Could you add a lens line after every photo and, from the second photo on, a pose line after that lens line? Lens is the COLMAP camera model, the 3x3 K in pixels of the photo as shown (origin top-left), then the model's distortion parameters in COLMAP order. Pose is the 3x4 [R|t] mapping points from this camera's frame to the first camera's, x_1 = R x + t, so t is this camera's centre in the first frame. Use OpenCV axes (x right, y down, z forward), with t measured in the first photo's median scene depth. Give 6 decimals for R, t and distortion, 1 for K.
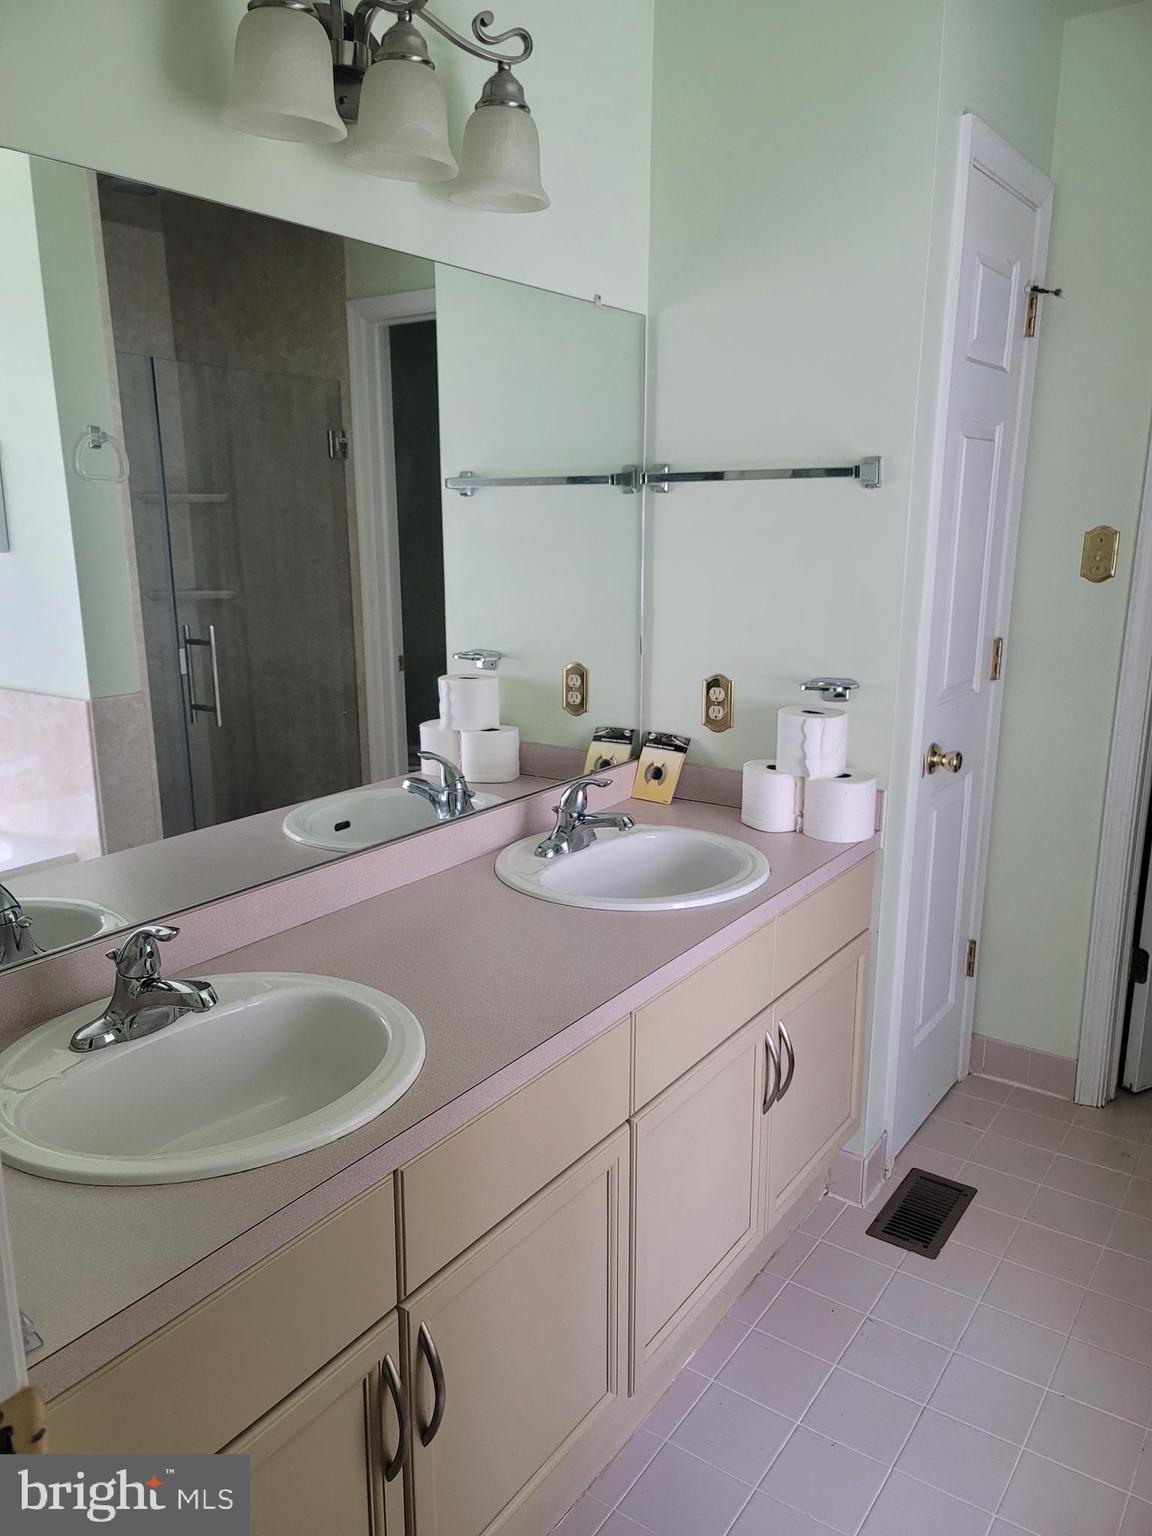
lens RADIAL K [[1134.7, 0, 571.4], [0, 1134.7, 766.4], [0, 0, 1]] dist [0.064051, -0.040929]
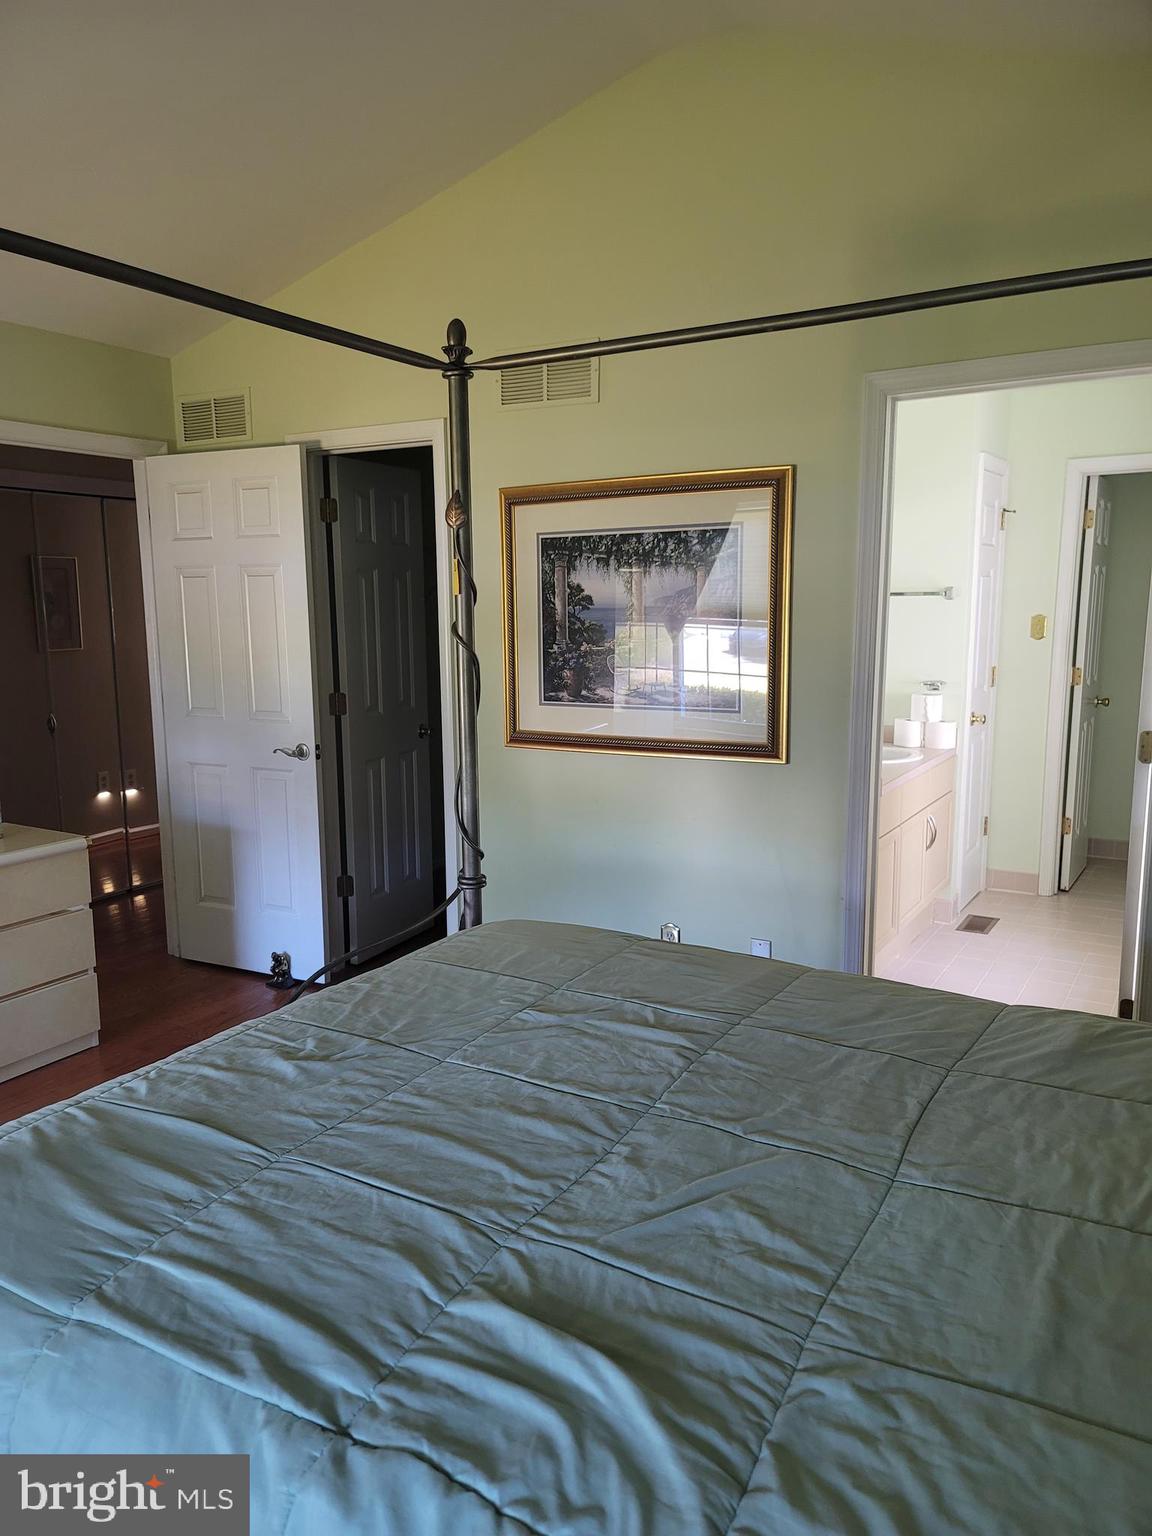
lens RADIAL K [[1134.7, 0, 579.7], [0, 1134.7, 773.3], [0, 0, 1]] dist [0.064051, -0.040929]
pose [[0.995914, -0.020178, 0.088018, -0.643492], [0.026963, 0.996697, -0.076597, 0.250467], [-0.086182, 0.078658, 0.993169, -1.131899]]
